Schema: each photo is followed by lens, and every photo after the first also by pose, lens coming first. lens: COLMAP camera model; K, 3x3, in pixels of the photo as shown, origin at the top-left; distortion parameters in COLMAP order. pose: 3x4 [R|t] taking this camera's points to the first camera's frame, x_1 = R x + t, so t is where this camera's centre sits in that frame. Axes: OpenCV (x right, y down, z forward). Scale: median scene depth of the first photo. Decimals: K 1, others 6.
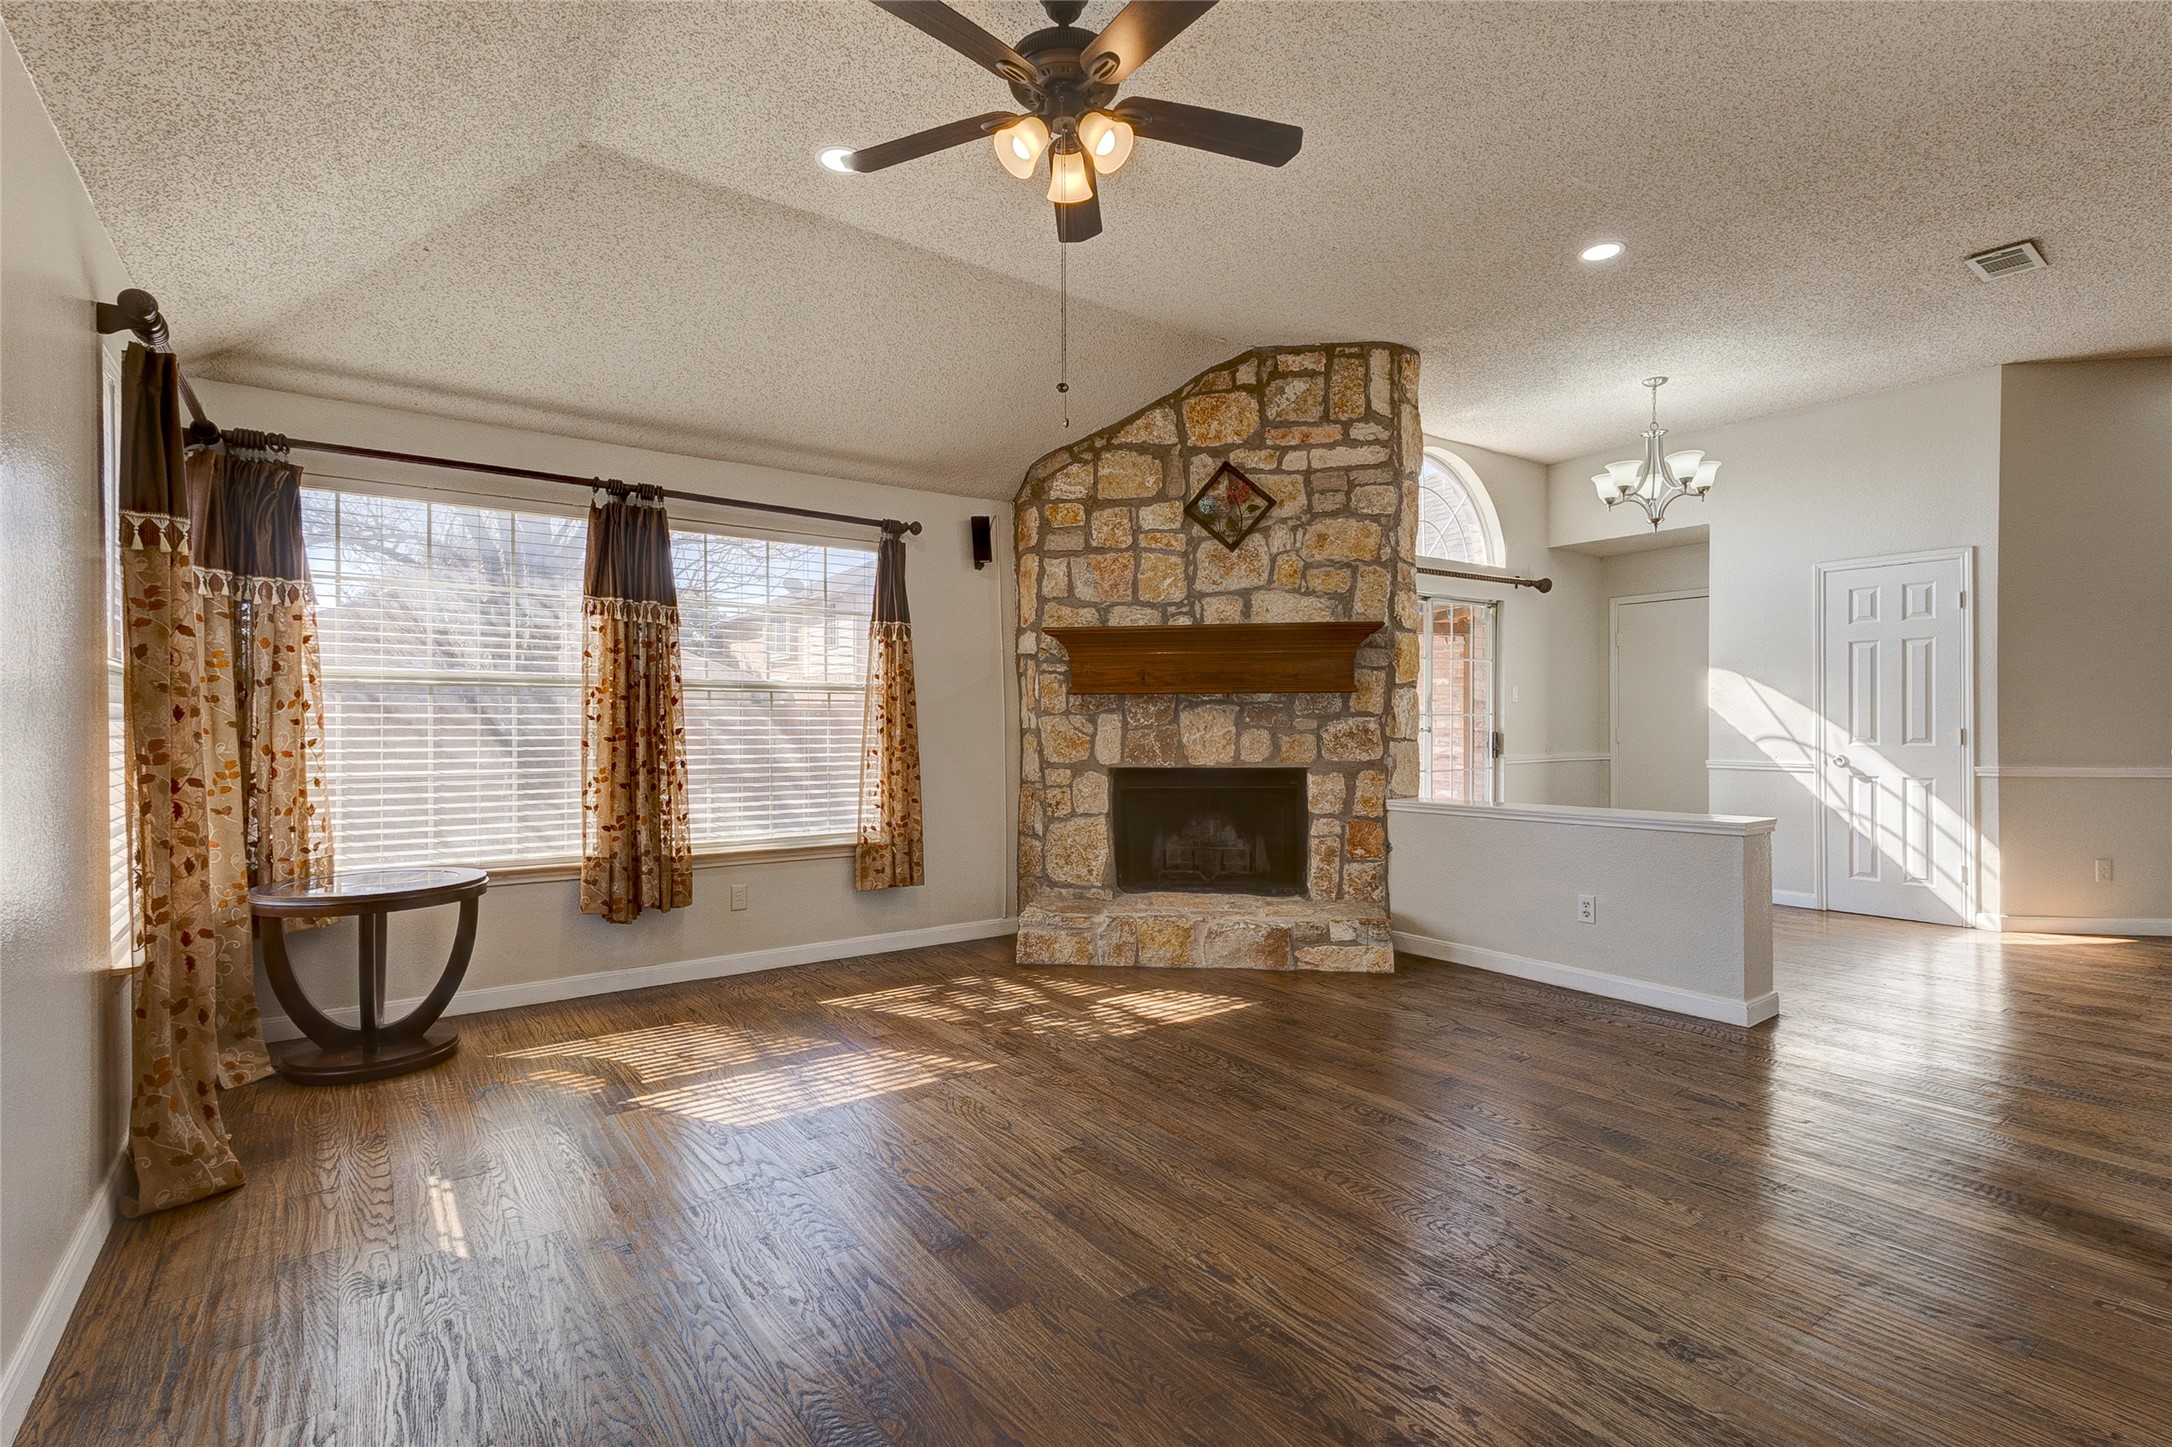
lens RADIAL K [[1009.7, 0, 1083.4], [0, 1009.7, 722.9], [0, 0, 1]] dist [0.026938, -0.007152]
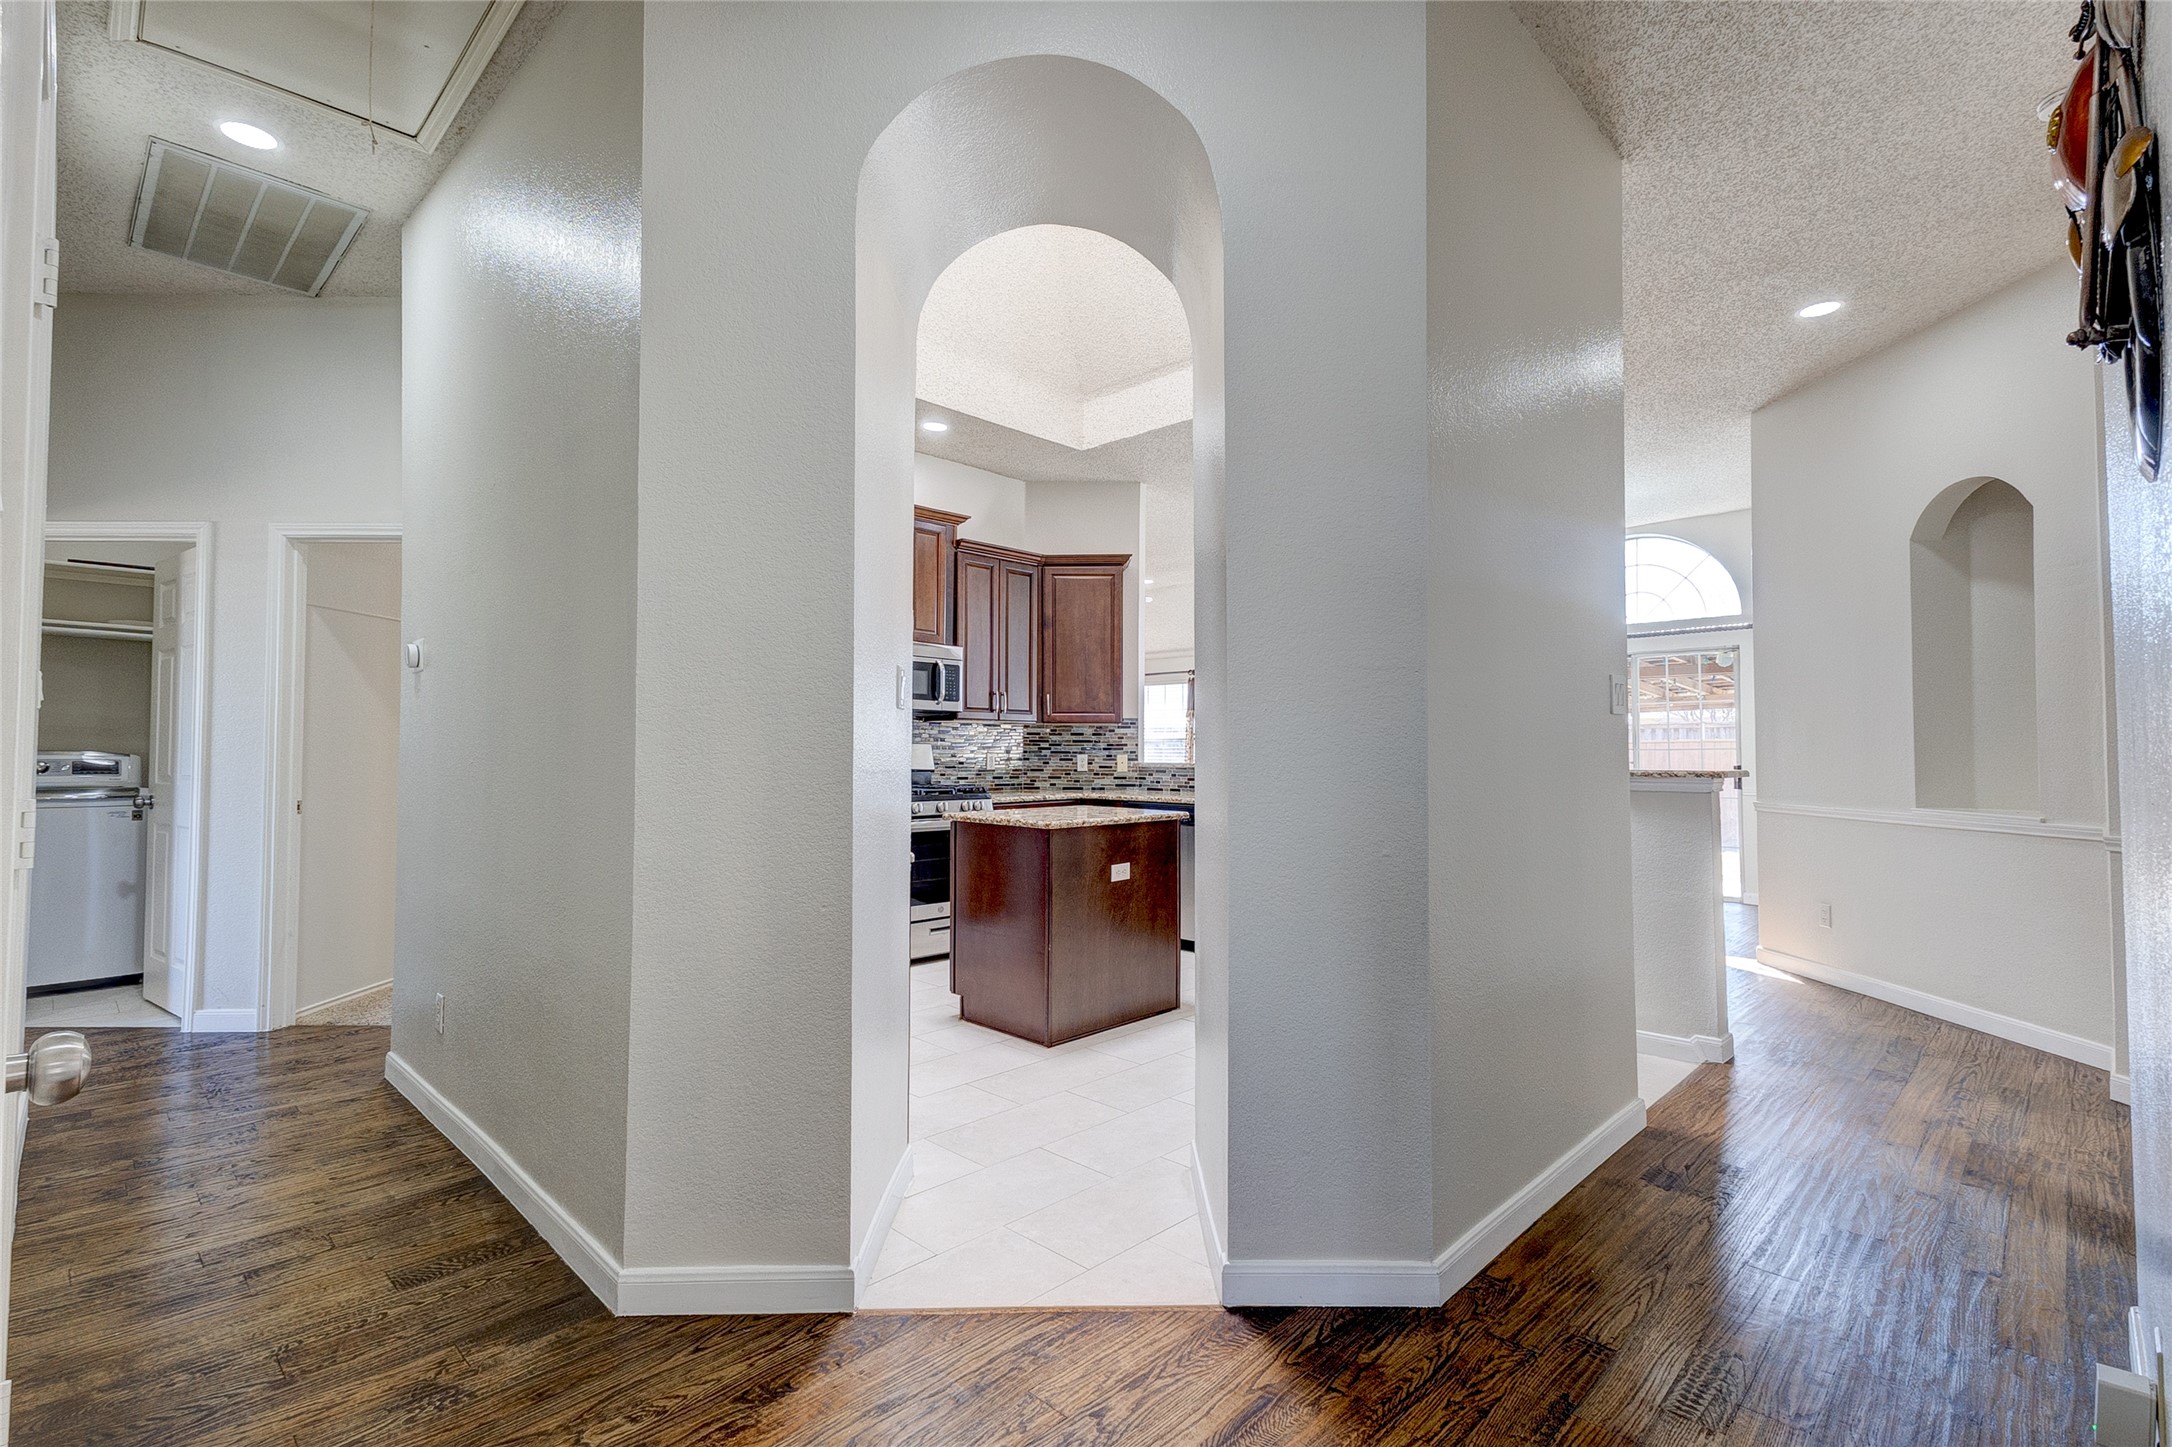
lens RADIAL K [[1009.7, 0, 1083.4], [0, 1009.7, 722.9], [0, 0, 1]] dist [0.026938, -0.007152]
pose [[0.164801, -0.022375, -0.986073, 1.935499], [-0.004930, 0.999711, -0.023508, -0.010746], [0.986315, 0.008735, 0.164643, 0.178306]]
